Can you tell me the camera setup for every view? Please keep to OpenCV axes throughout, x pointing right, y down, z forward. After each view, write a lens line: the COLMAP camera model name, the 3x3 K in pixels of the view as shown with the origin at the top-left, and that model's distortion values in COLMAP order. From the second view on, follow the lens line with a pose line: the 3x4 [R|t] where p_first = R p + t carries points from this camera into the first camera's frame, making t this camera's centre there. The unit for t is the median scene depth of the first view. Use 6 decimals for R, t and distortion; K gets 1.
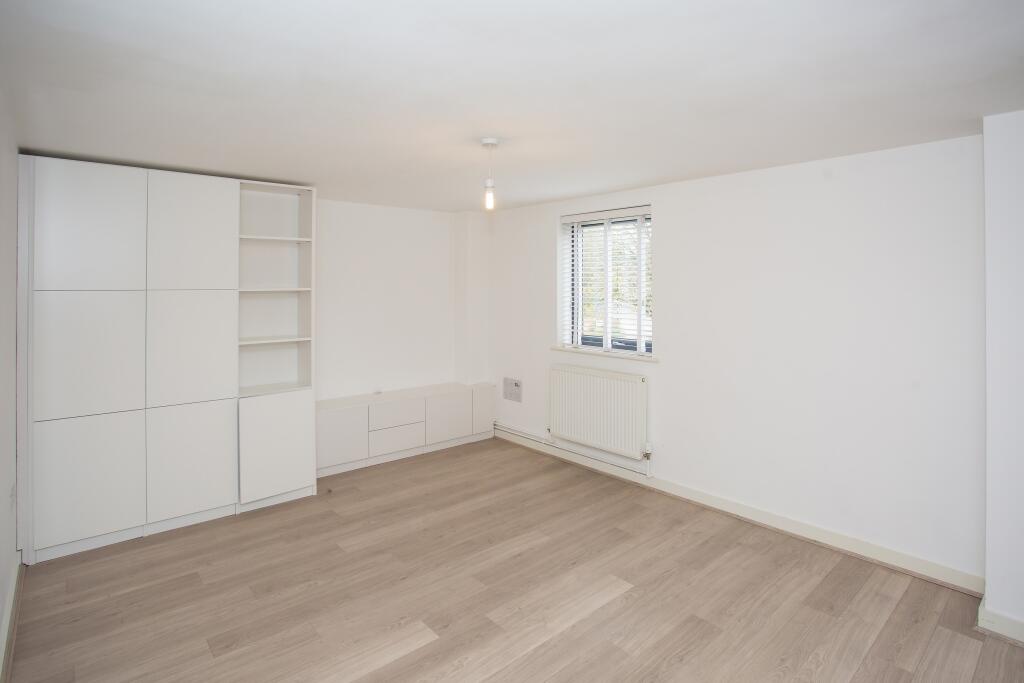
lens RADIAL K [[522.4, 0, 504.6], [0, 522.4, 288.5], [0, 0, 1]] dist [-0.049848, 0.000651]
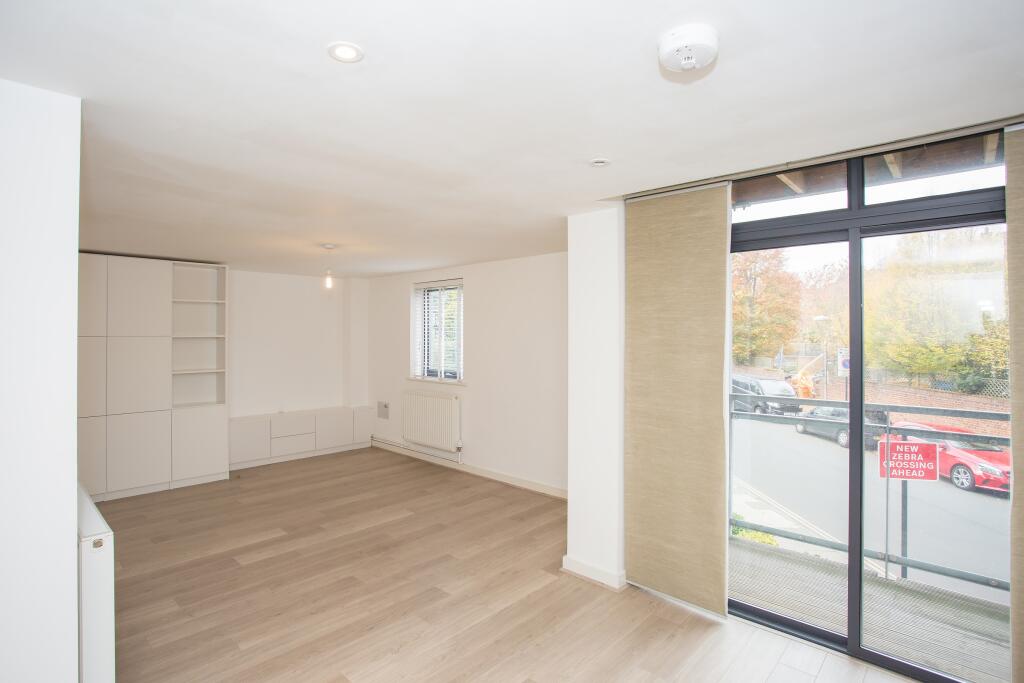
lens RADIAL K [[511.2, 0, 492.4], [0, 511.2, 337.7], [0, 0, 1]] dist [-0.038327, 0.000358]
pose [[0.996459, 0.001198, 0.084069, 0.247582], [-0.001631, 0.999986, 0.005085, -0.002120], [-0.084062, -0.005204, 0.996447, -0.459309]]
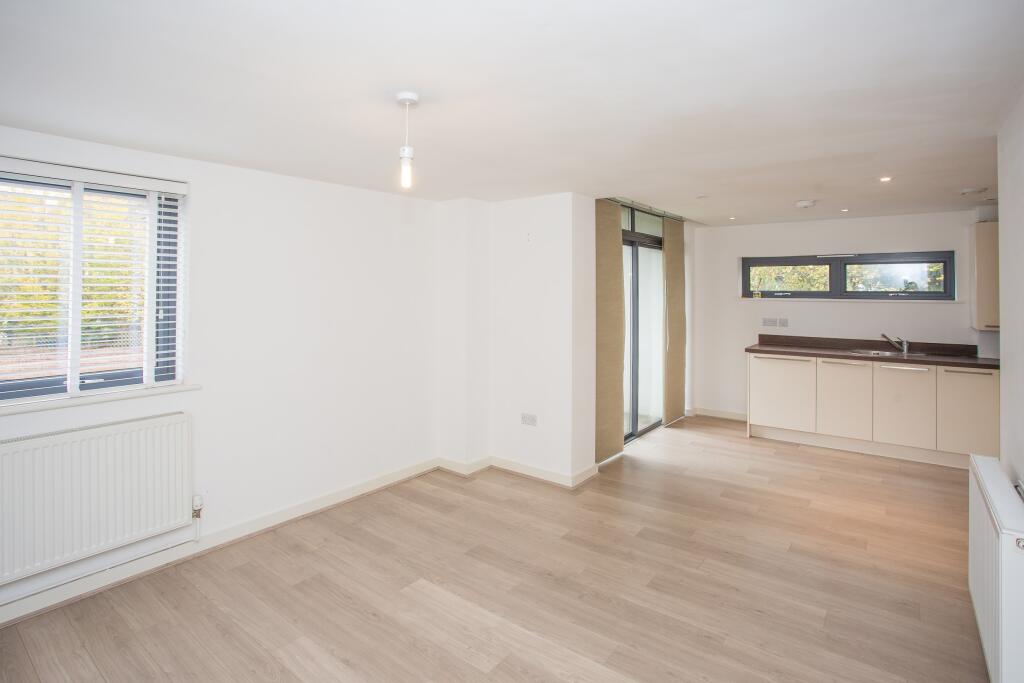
lens RADIAL K [[522.4, 0, 504.6], [0, 522.4, 288.5], [0, 0, 1]] dist [-0.049848, 0.000651]
pose [[-0.195753, 0.002543, 0.980650, -0.546399], [0.004454, 0.999989, -0.001704, -0.003993], [-0.980643, 0.004035, -0.195762, 0.703922]]
